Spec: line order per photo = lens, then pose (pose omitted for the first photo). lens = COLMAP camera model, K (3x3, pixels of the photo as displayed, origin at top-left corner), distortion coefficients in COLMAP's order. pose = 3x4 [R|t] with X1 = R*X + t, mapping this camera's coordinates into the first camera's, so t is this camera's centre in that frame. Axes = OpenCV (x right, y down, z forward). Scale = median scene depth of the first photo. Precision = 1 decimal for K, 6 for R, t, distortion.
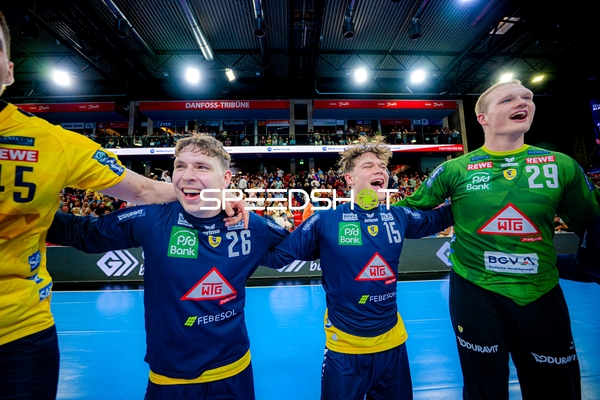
lens RADIAL K [[236.5, 0, 301.9], [0, 236.5, 200.2], [0, 0, 1]] dist [-0.027351, 0.000778]
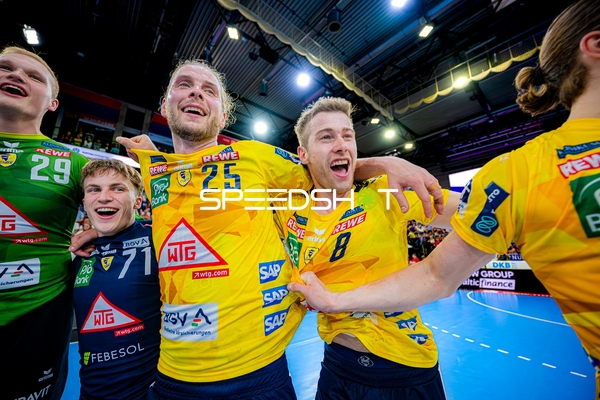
lens RADIAL K [[236.5, 0, 301.9], [0, 236.5, 200.2], [0, 0, 1]] dist [-0.027351, 0.000778]
pose [[0.784279, 0.174820, 0.595269, 1.240605], [-0.088441, 0.981183, -0.171634, 0.074640], [-0.614072, 0.081963, 0.784982, -0.258222]]
